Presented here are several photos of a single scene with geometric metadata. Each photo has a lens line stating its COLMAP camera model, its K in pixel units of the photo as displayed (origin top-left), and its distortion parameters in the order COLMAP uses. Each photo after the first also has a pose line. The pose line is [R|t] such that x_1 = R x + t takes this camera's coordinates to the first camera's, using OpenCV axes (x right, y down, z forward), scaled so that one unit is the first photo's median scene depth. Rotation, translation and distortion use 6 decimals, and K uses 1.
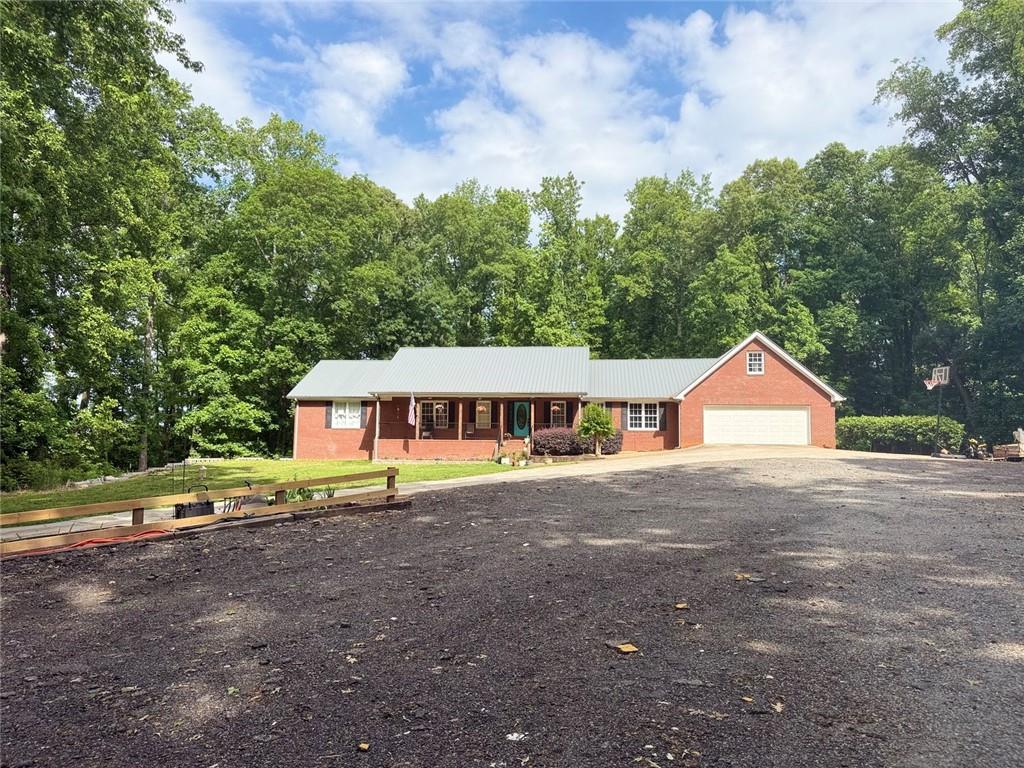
lens RADIAL K [[715.9, 0, 514.5], [0, 715.9, 388.1], [0, 0, 1]] dist [0.097859, -0.142568]
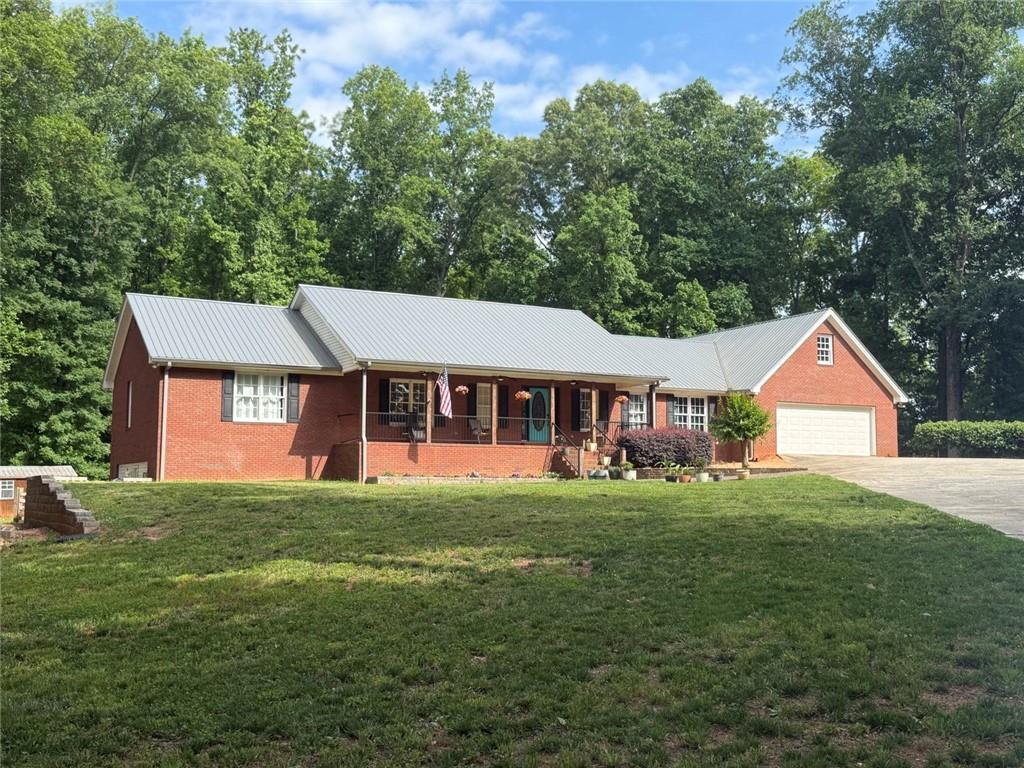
lens RADIAL K [[1064.5, 0, 519.3], [0, 1064.5, 388.1], [0, 0, 1]] dist [0.182312, -0.408111]
pose [[0.813207, 0.044339, 0.580283, -0.544328], [-0.040272, 0.998991, -0.019895, 0.038398], [-0.580579, -0.007190, 0.814172, 0.228421]]
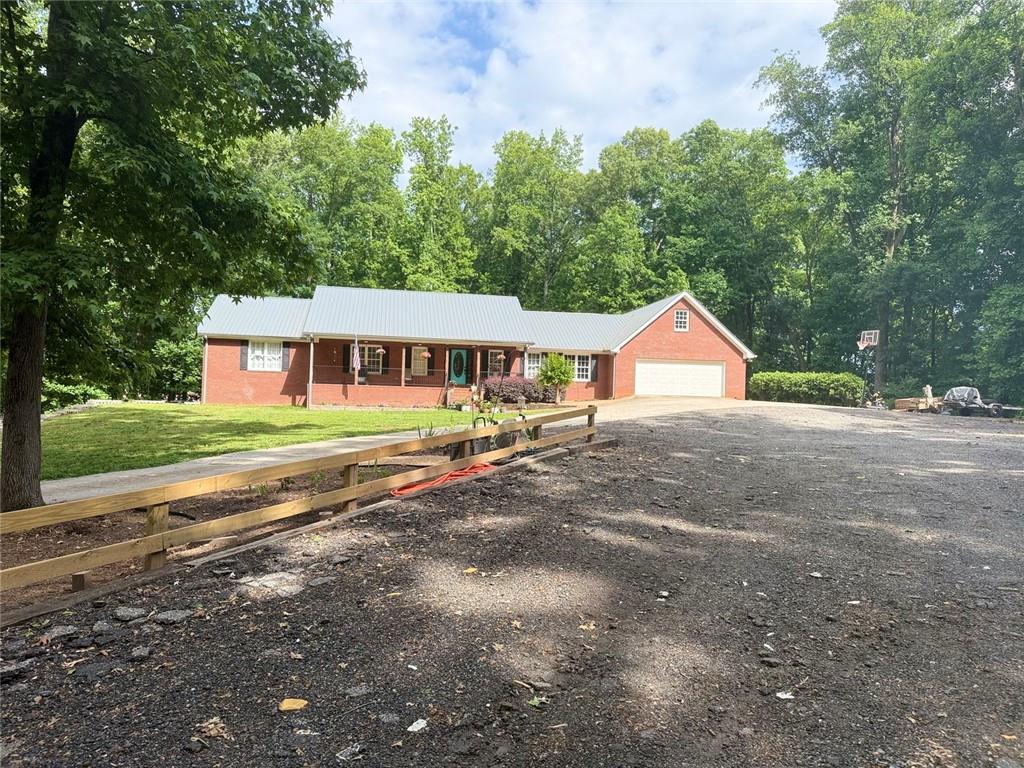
lens RADIAL K [[713.1, 0, 512.0], [0, 713.1, 384.0], [0, 0, 1]] dist [0.163690, -0.309923]
pose [[0.959798, 0.022930, 0.279755, -0.189085], [-0.039448, 0.997785, 0.053558, 0.010920], [-0.277907, -0.062441, 0.958576, 0.031516]]
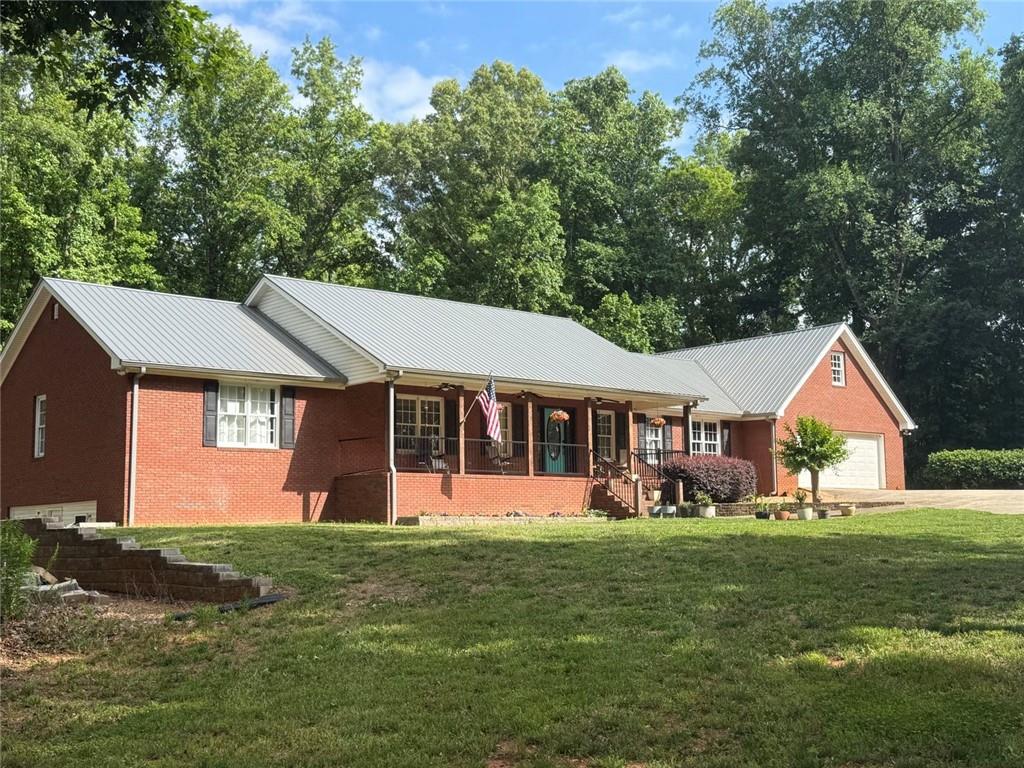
lens RADIAL K [[1190.0, 0, 519.2], [0, 1190.0, 389.5], [0, 0, 1]] dist [0.188833, -0.435343]
pose [[0.670866, 0.068238, 0.738432, -0.642067], [-0.039144, 0.997628, -0.056629, 0.055077], [-0.740545, 0.009085, 0.671946, 0.417116]]
